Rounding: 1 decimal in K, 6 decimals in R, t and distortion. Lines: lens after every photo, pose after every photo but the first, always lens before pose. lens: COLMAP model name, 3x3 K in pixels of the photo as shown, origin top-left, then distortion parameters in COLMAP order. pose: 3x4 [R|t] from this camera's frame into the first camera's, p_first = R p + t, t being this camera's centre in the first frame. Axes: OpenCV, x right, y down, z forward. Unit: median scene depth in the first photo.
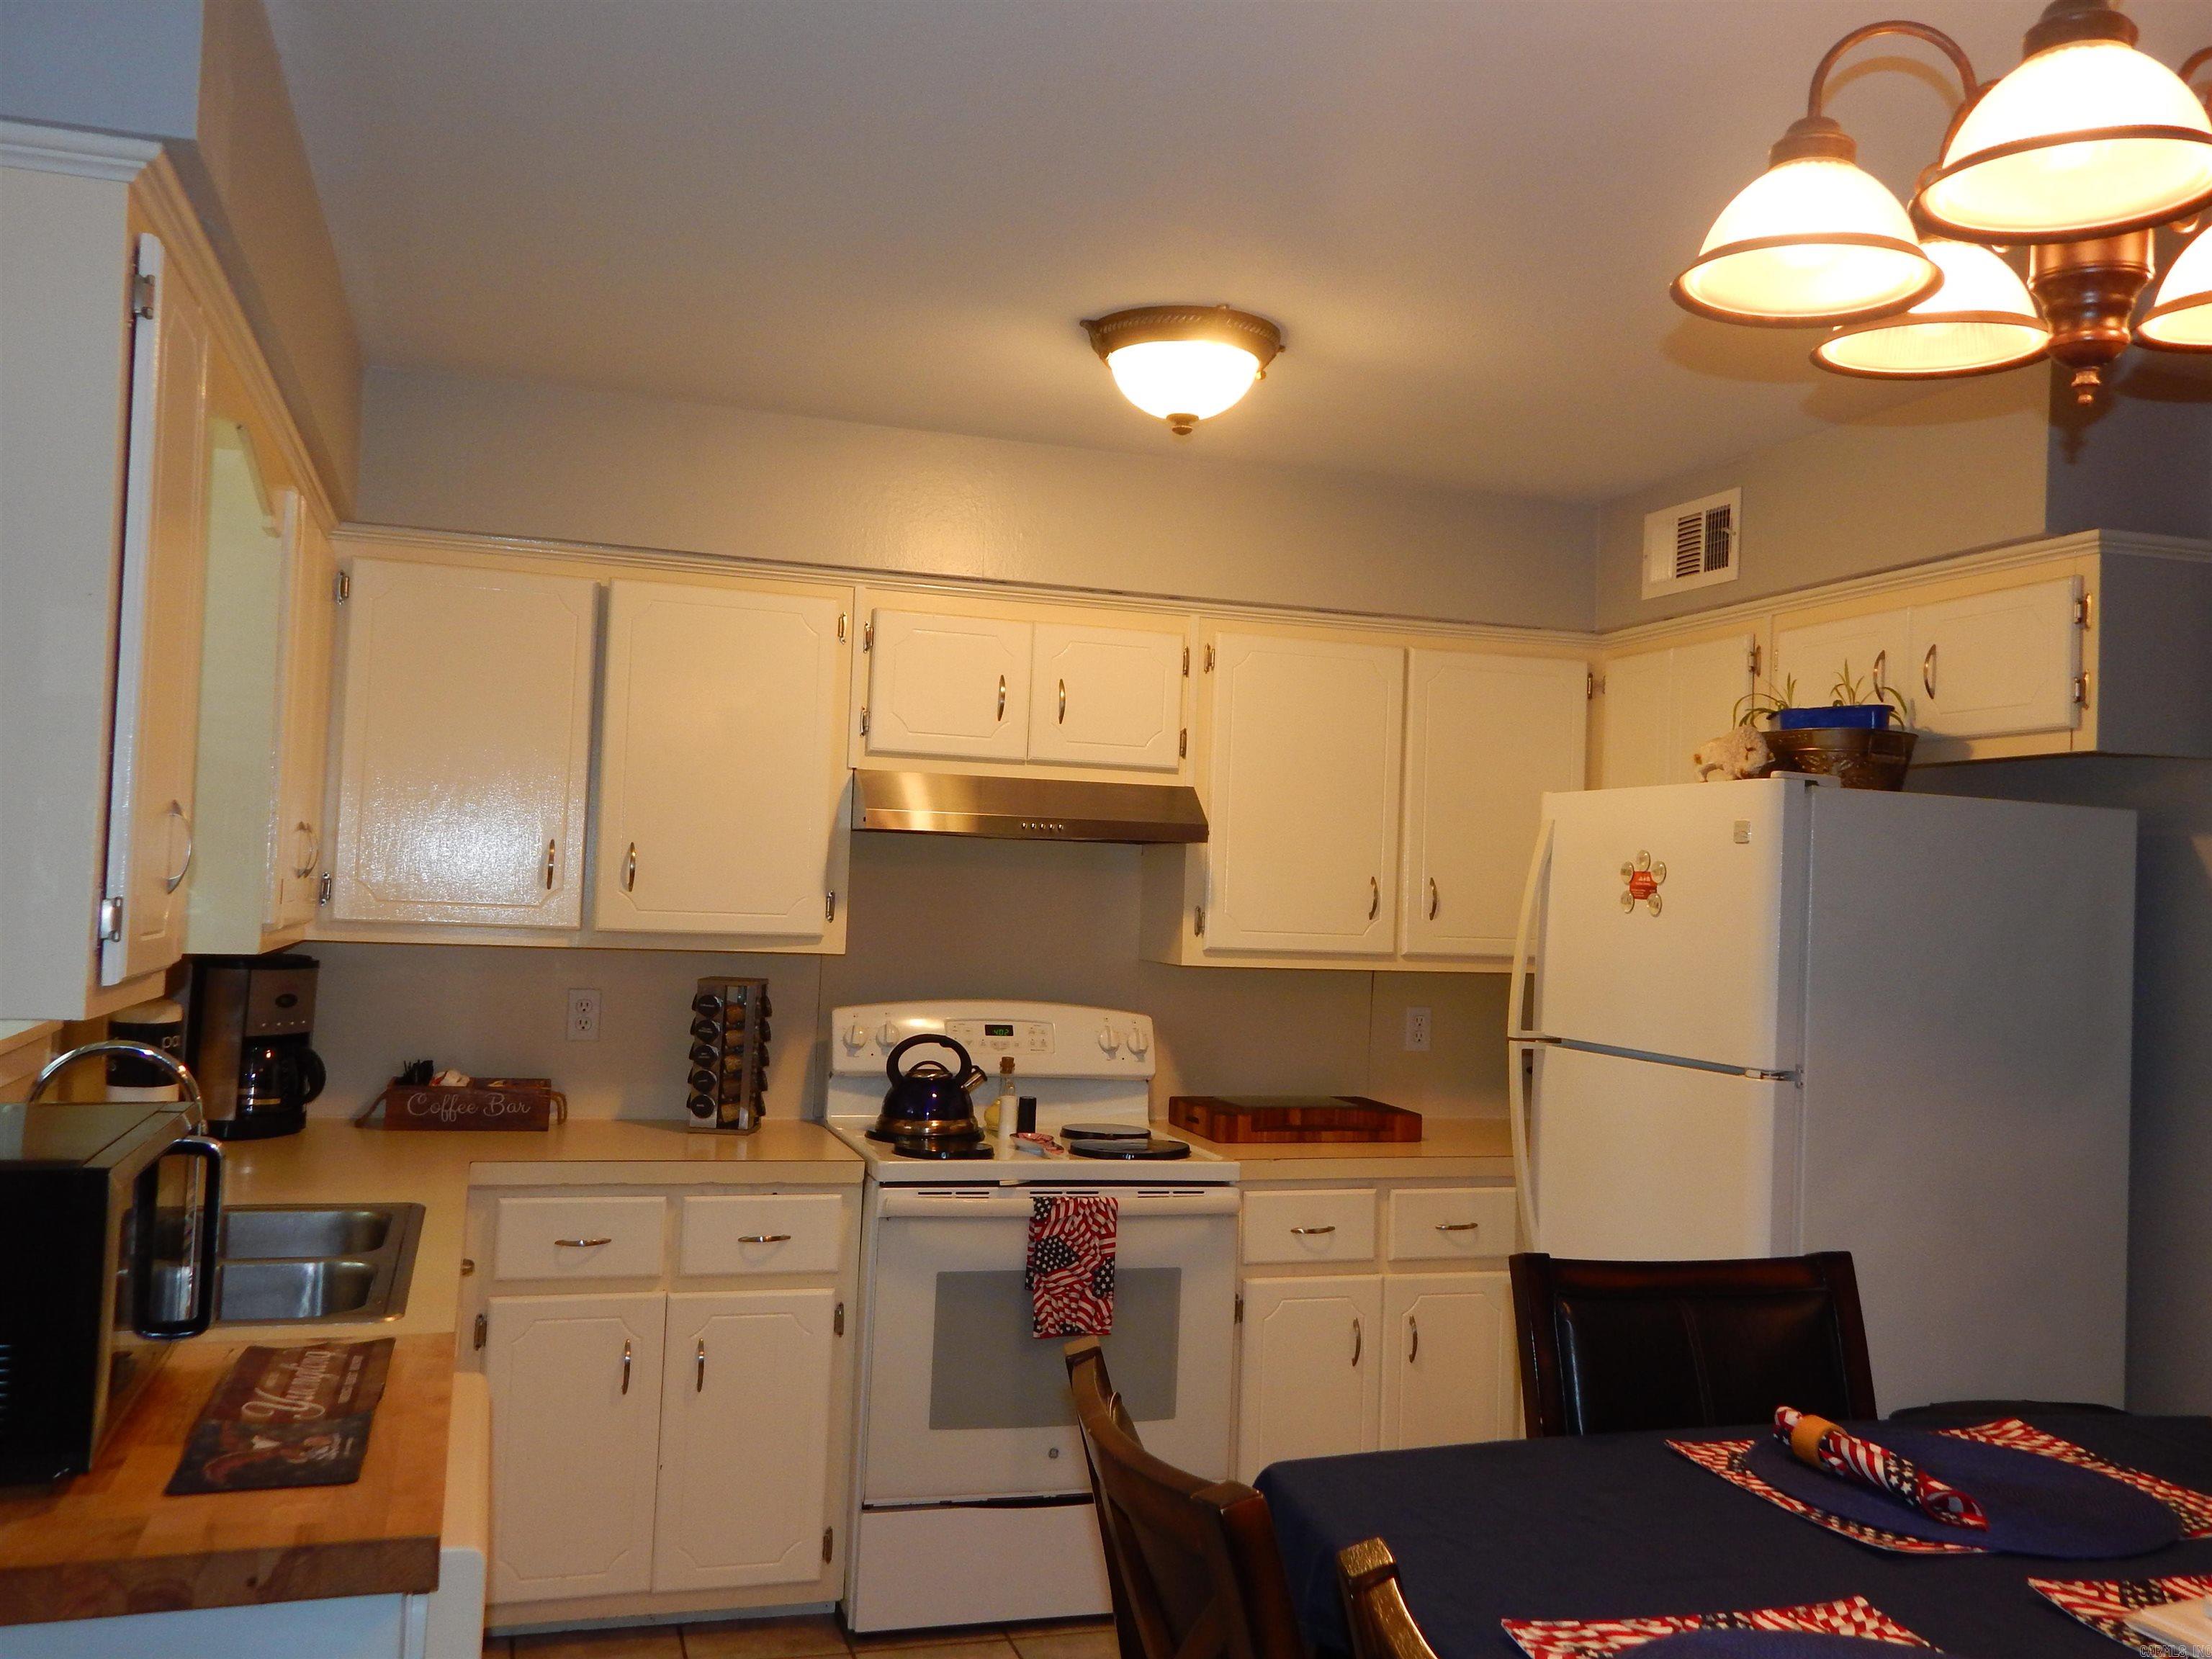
lens RADIAL K [[1853.6, 0, 1106.0], [0, 1853.6, 829.5], [0, 0, 1]] dist [0.051874, -0.002151]
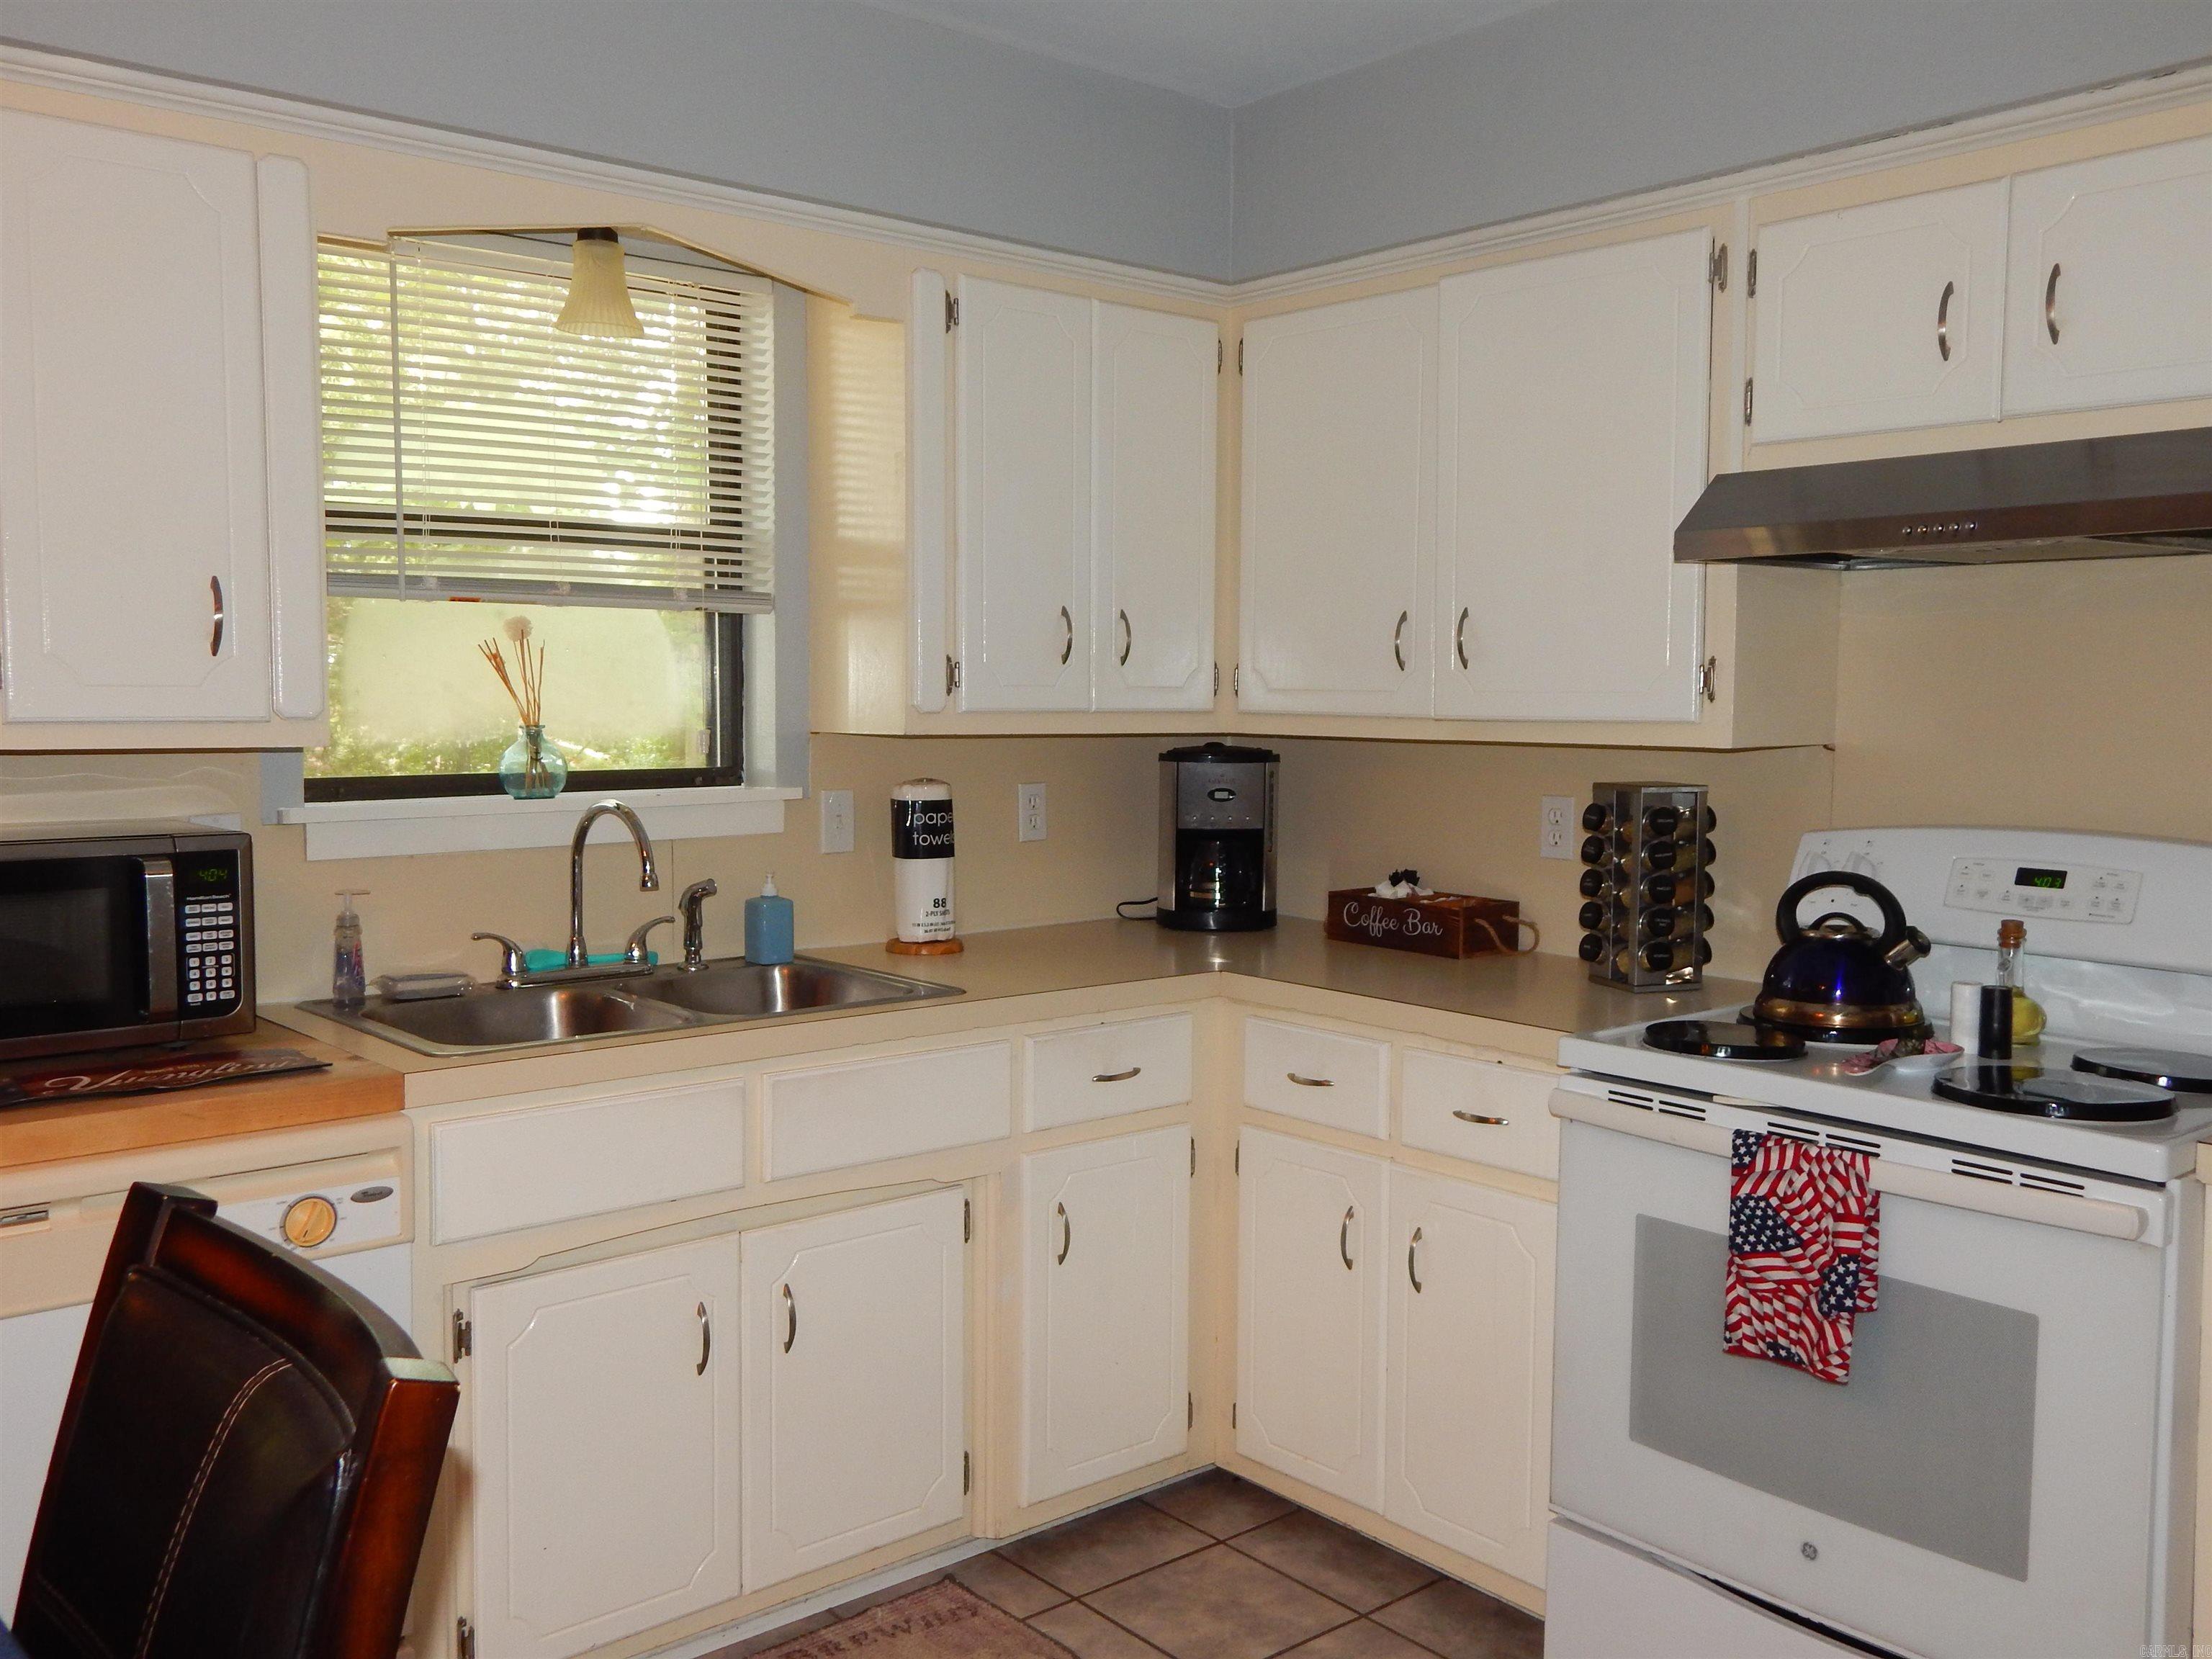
lens RADIAL K [[1912.6, 0, 1108.9], [0, 1912.6, 815.1], [0, 0, 1]] dist [0.054021, -0.037640]
pose [[0.392023, 0.023328, -0.919659, 0.465702], [0.040050, 0.998298, 0.042395, 0.057555], [0.919083, -0.053452, 0.390422, 0.558883]]
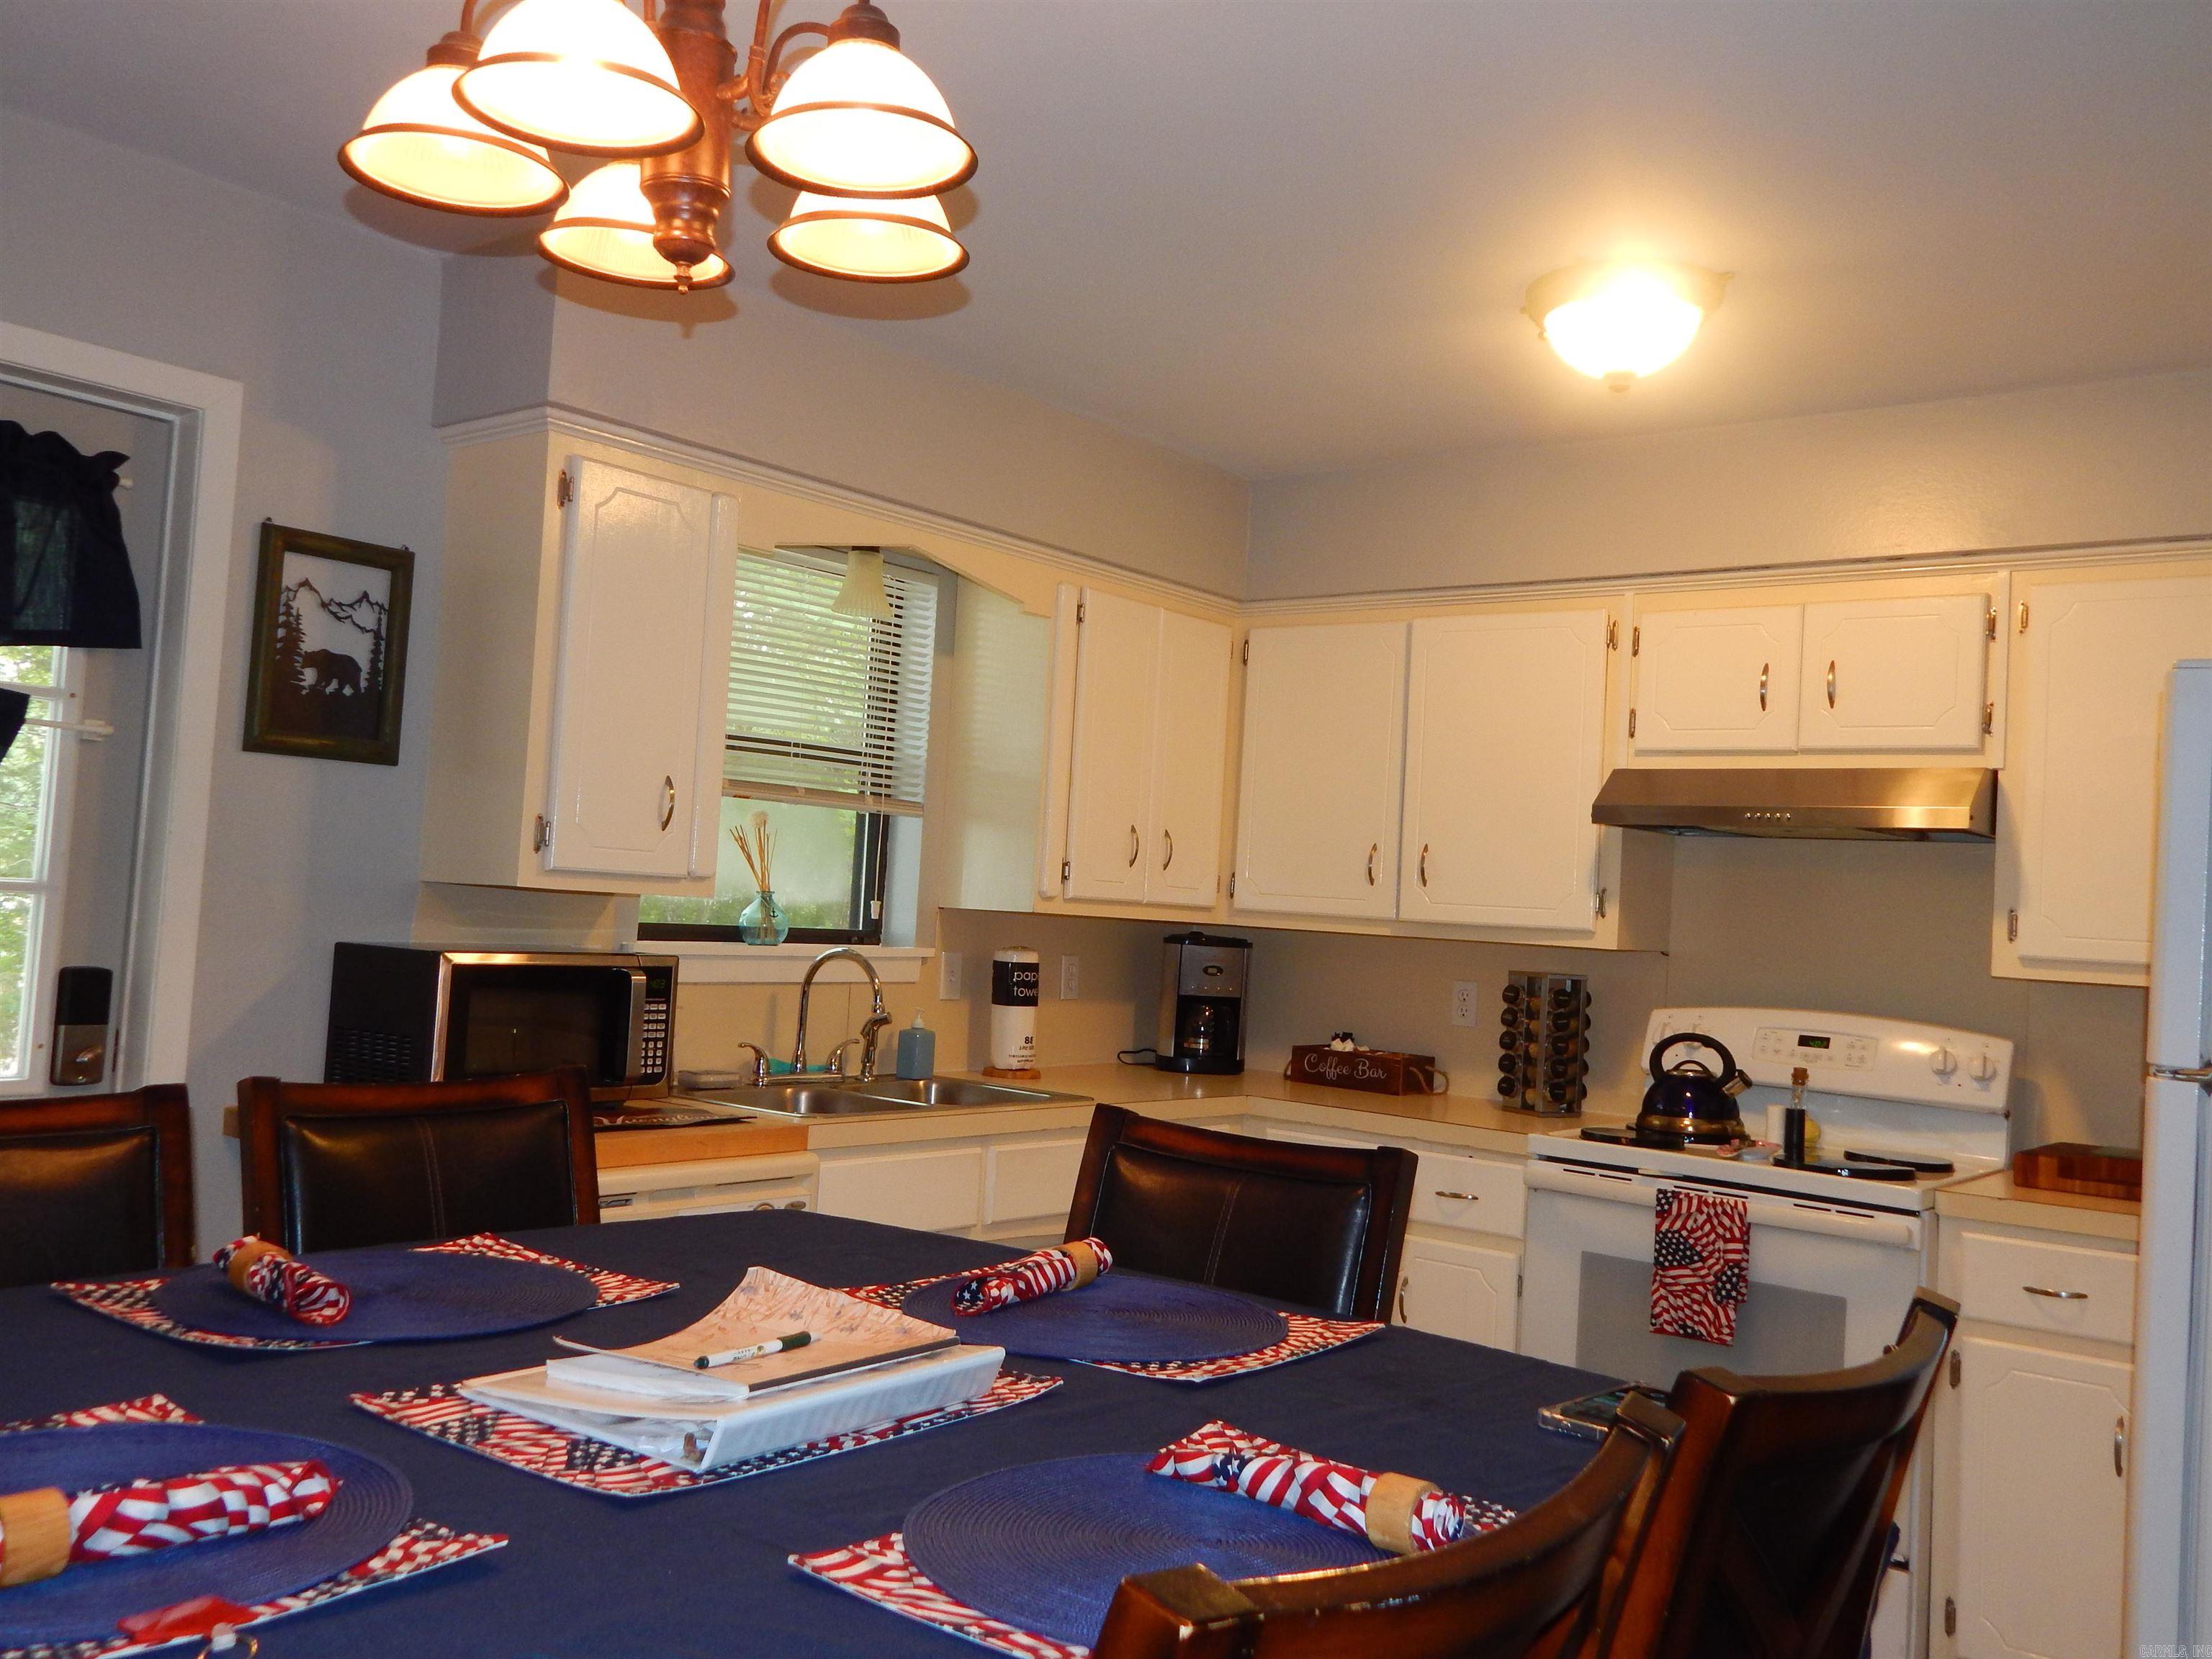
lens RADIAL K [[1914.0, 0, 1109.4], [0, 1914.0, 814.1], [0, 0, 1]] dist [0.059950, -0.038061]
pose [[0.561995, -0.047438, -0.825779, 0.641361], [-0.009163, 0.997936, -0.063564, 0.068682], [0.827090, 0.043289, 0.560401, 0.184320]]
